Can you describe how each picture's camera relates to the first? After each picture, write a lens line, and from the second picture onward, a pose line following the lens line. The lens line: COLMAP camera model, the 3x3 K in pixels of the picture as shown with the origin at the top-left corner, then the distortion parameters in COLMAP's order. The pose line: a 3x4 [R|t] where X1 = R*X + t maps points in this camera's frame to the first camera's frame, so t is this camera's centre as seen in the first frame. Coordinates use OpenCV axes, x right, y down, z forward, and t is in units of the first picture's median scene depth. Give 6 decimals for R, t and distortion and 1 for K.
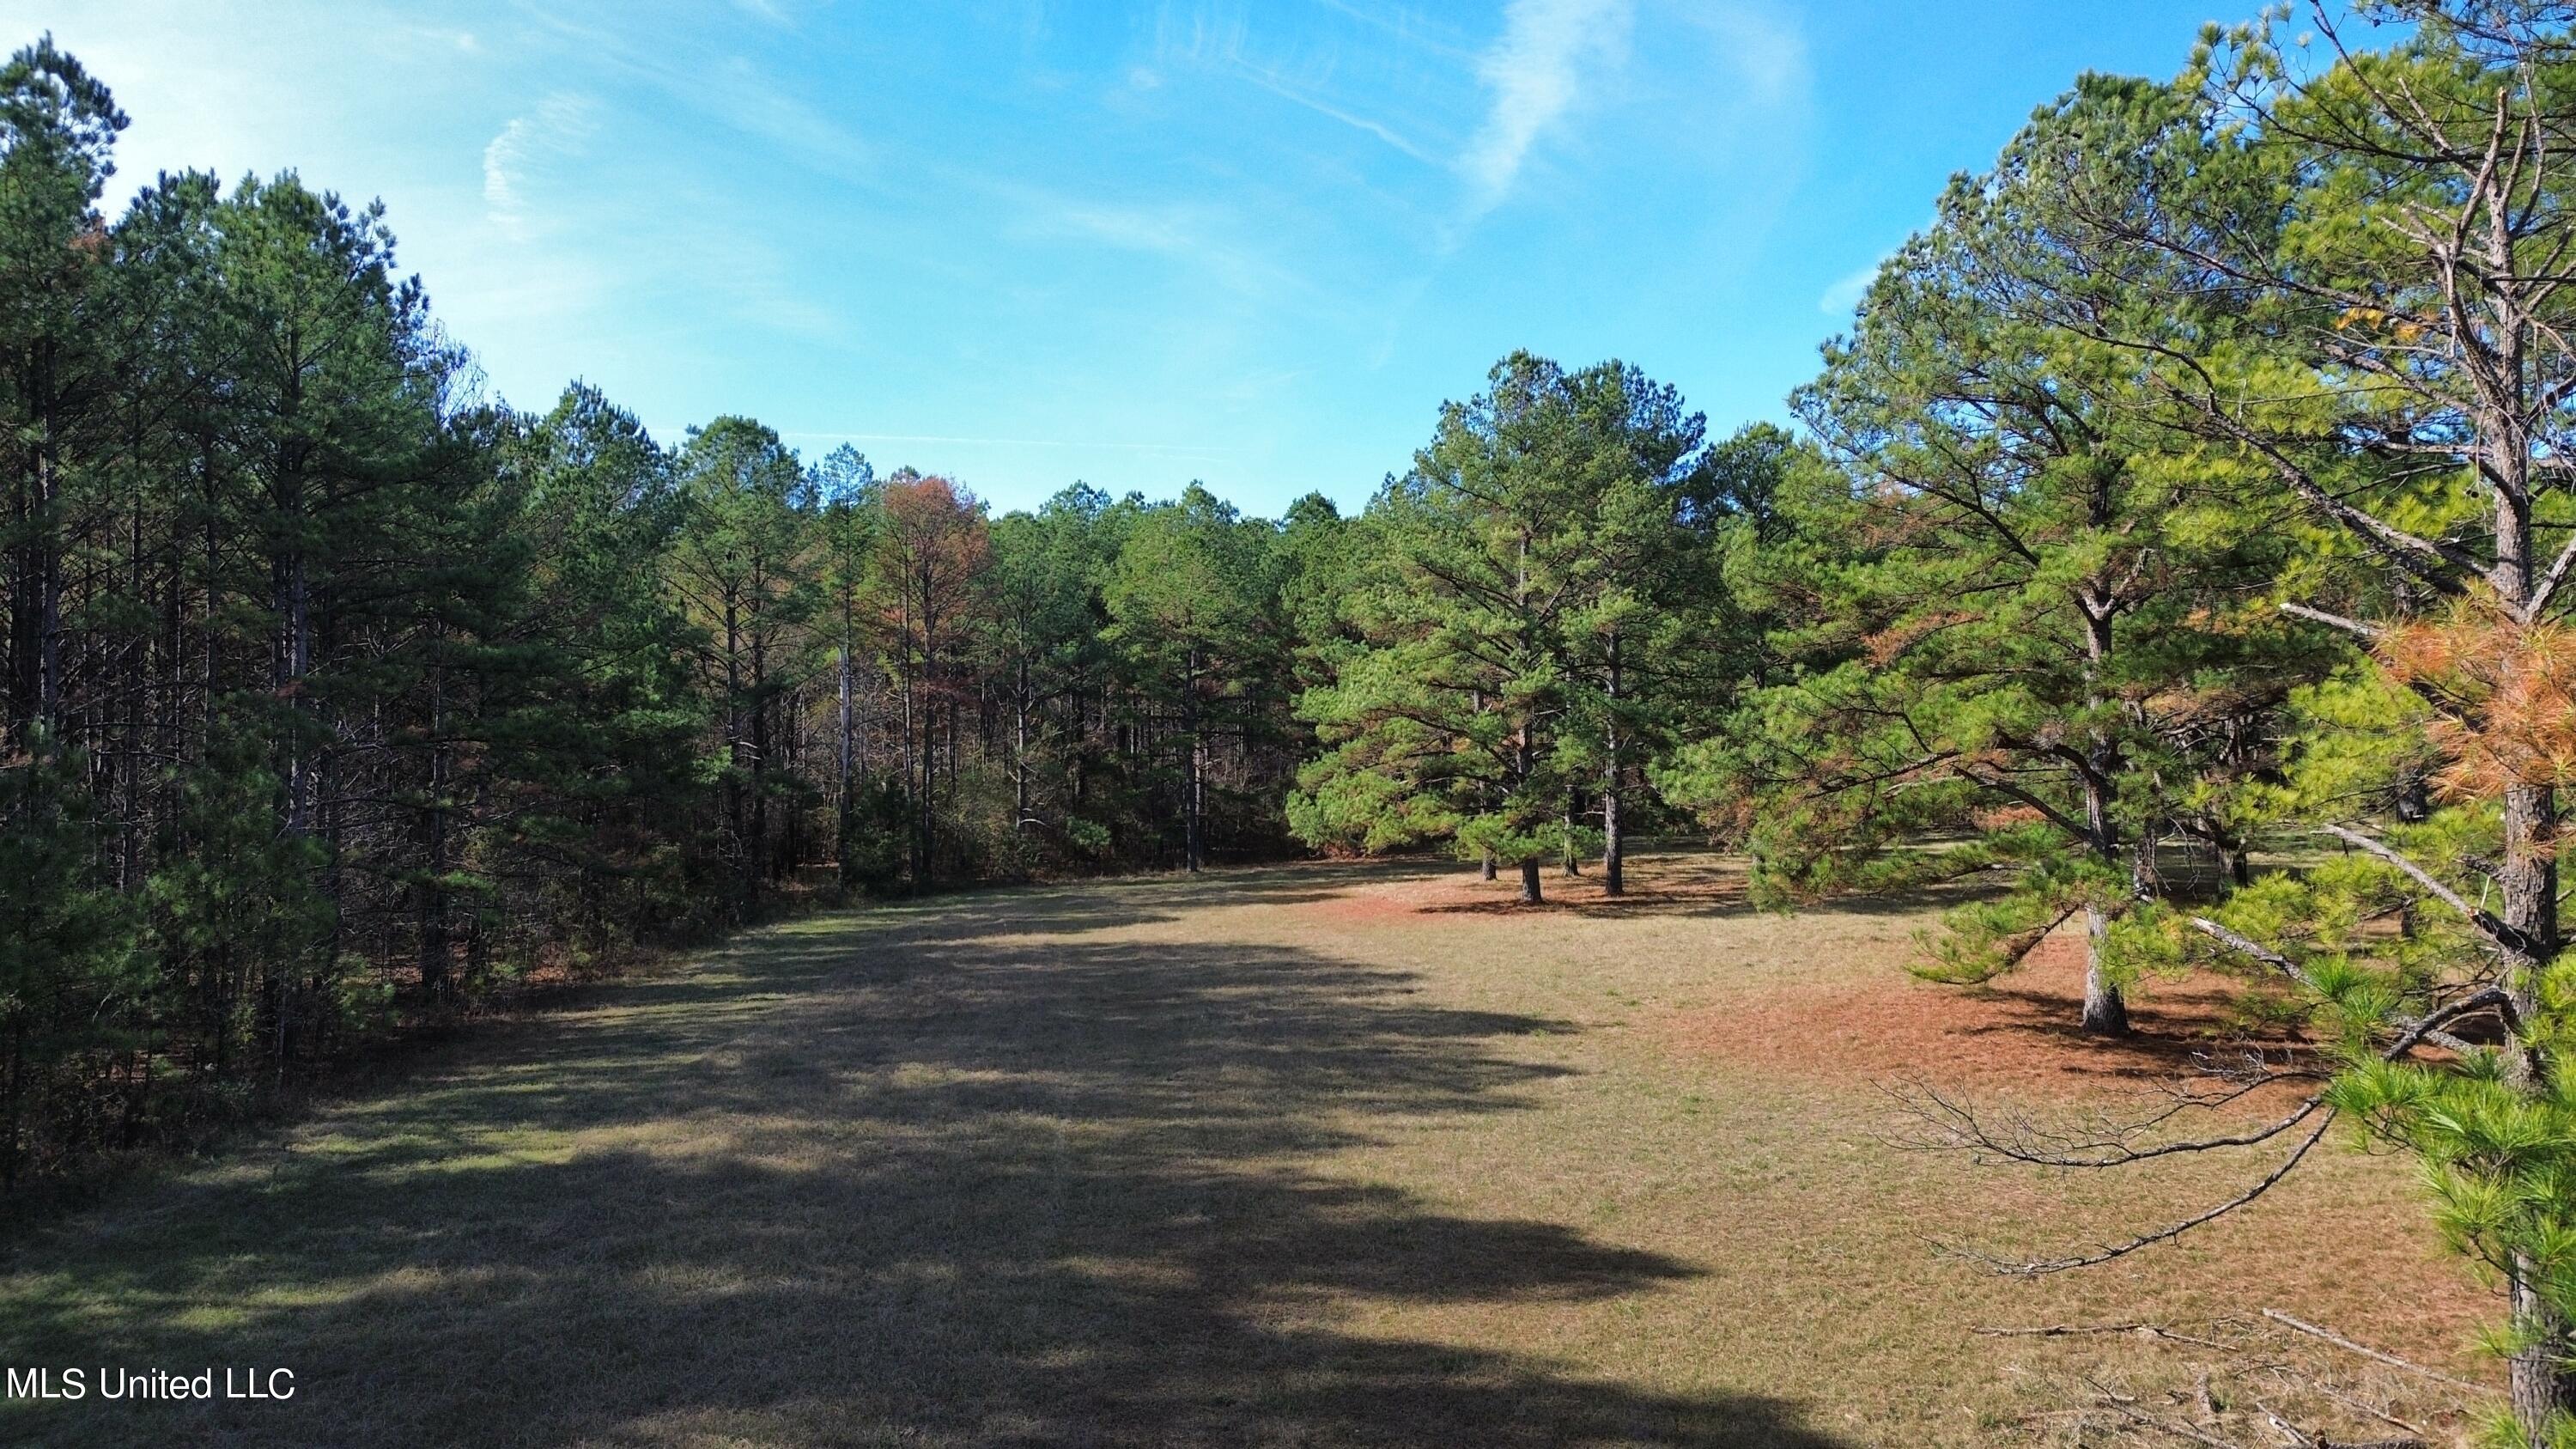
lens RADIAL K [[1739.0, 0, 1280.6], [0, 1739.0, 744.2], [0, 0, 1]] dist [0.026908, -0.002771]
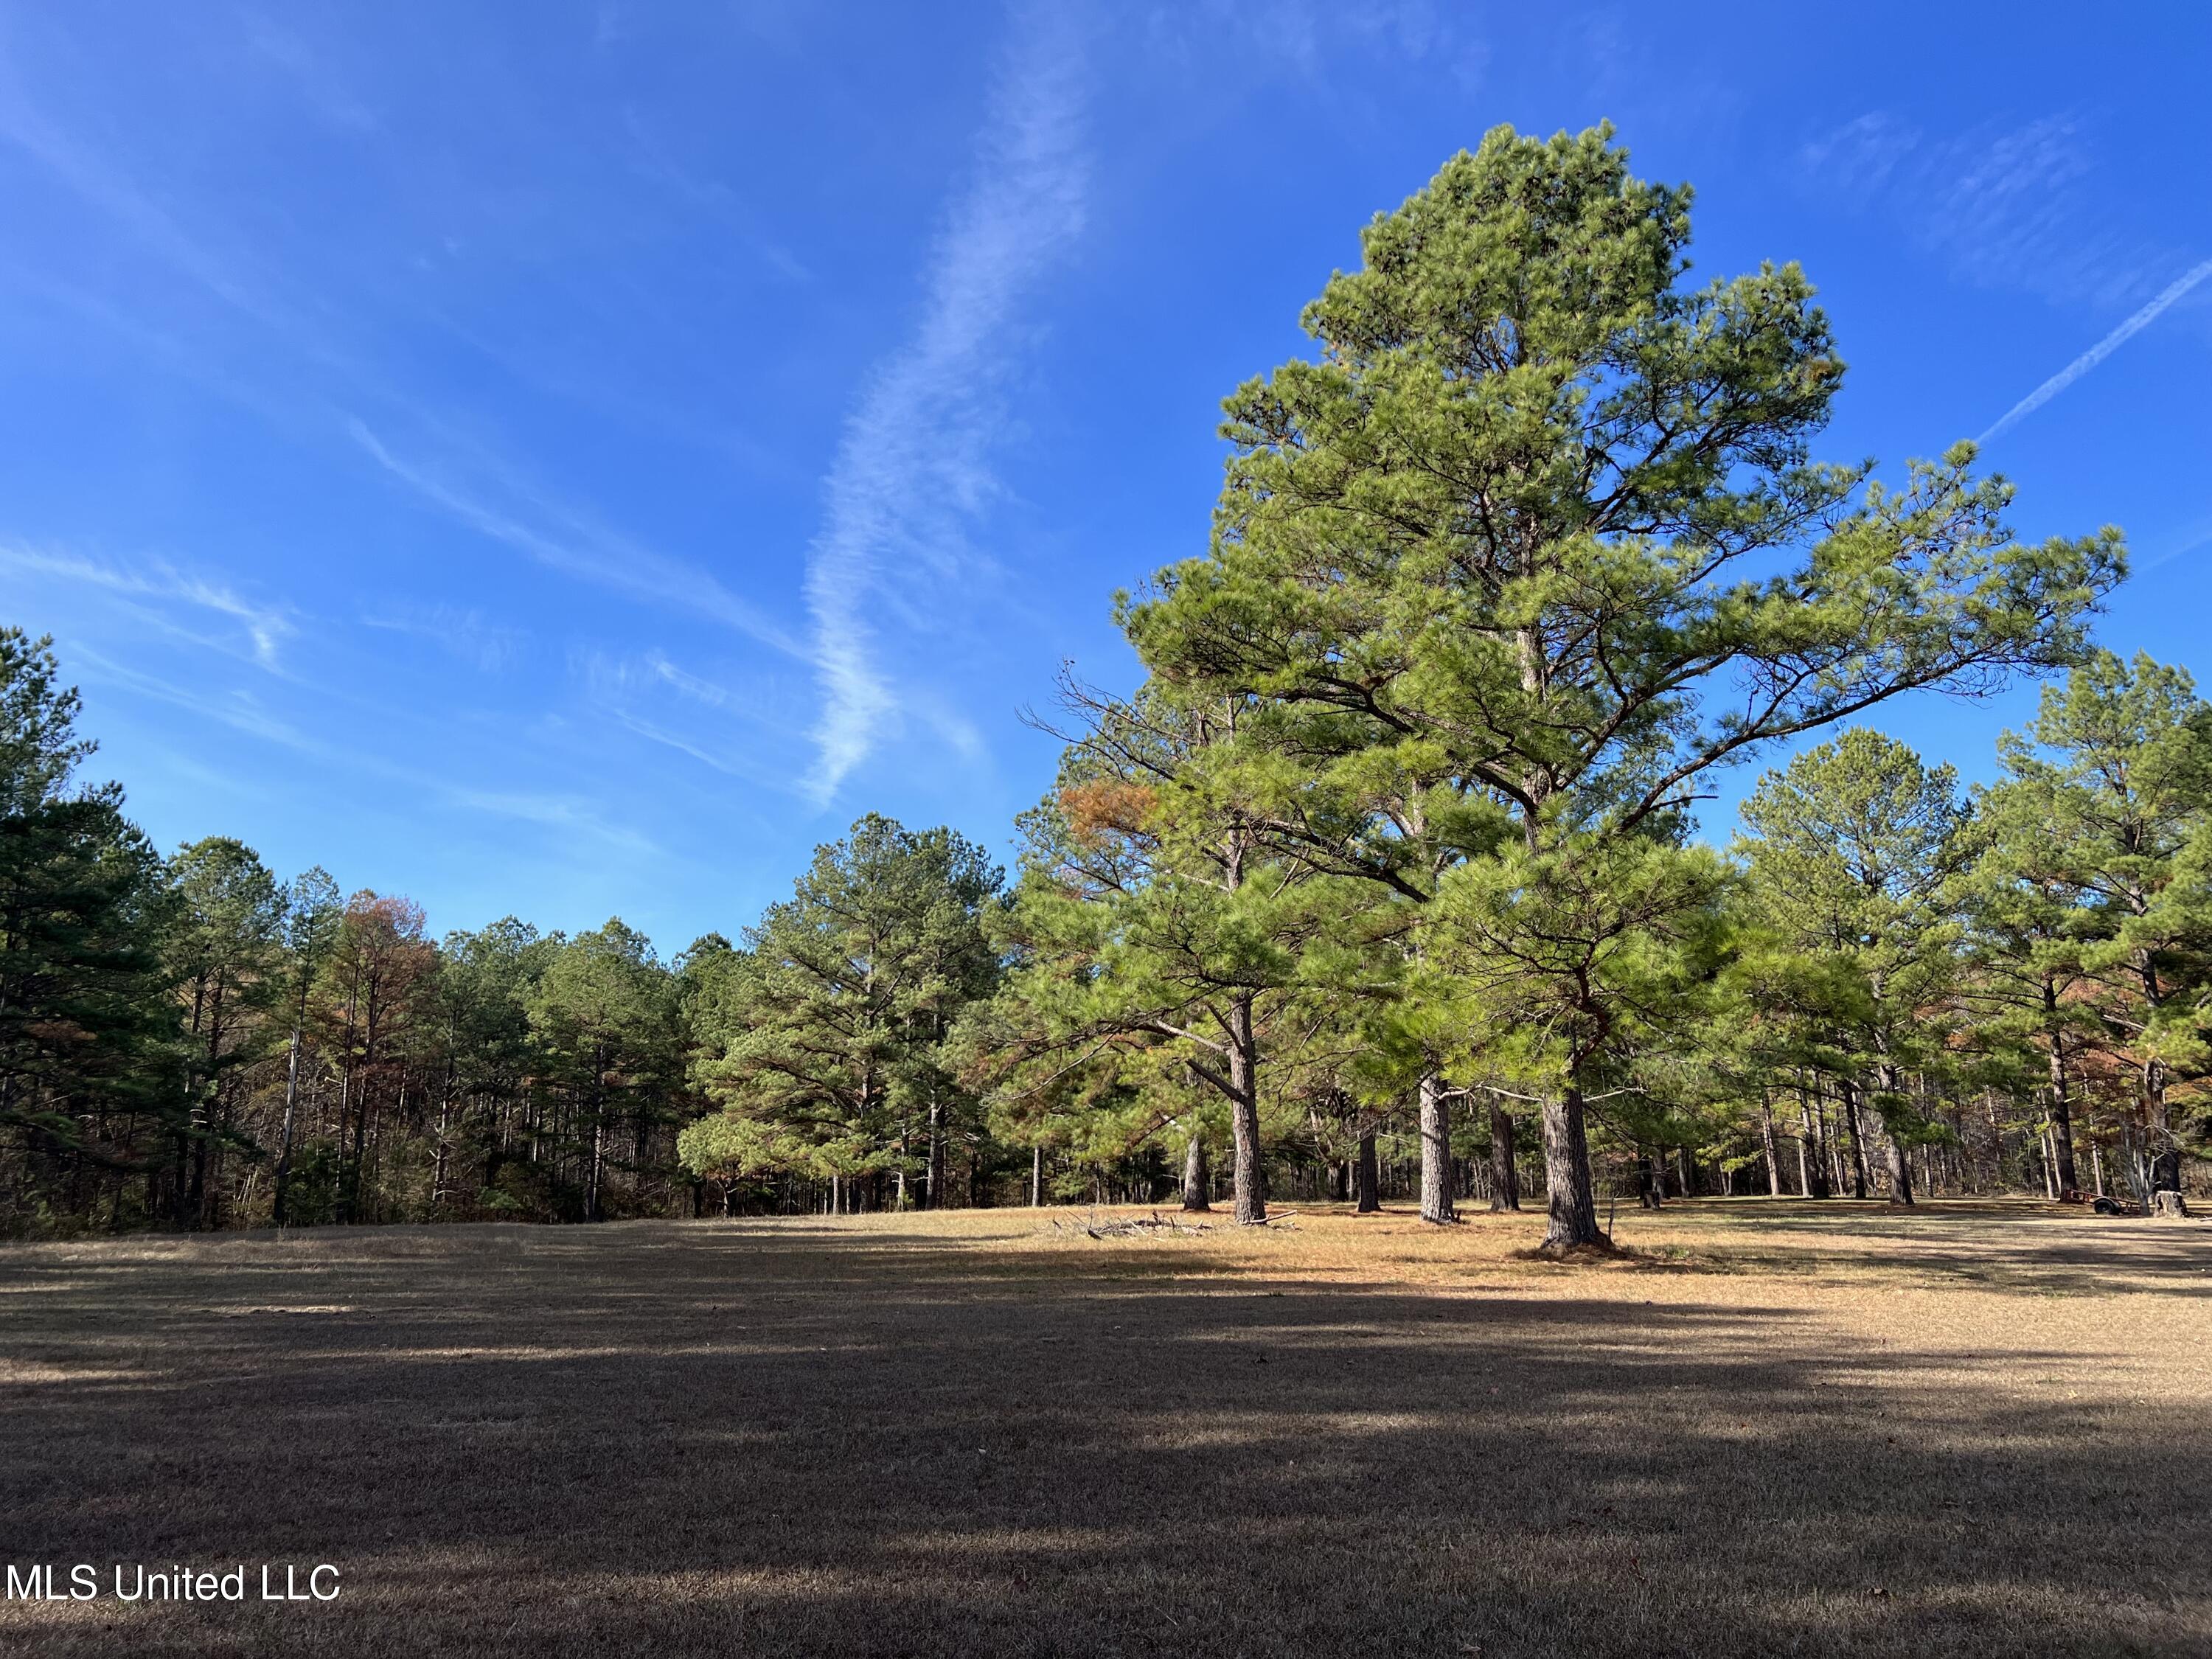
lens RADIAL K [[1742.6, 0, 1098.1], [0, 1742.6, 810.4], [0, 0, 1]] dist [0.055711, -0.077697]
pose [[0.970498, 0.066939, 0.231629, -0.009997], [-0.002717, 0.963664, -0.267104, 0.117805], [-0.241092, 0.258595, 0.935416, -0.286567]]
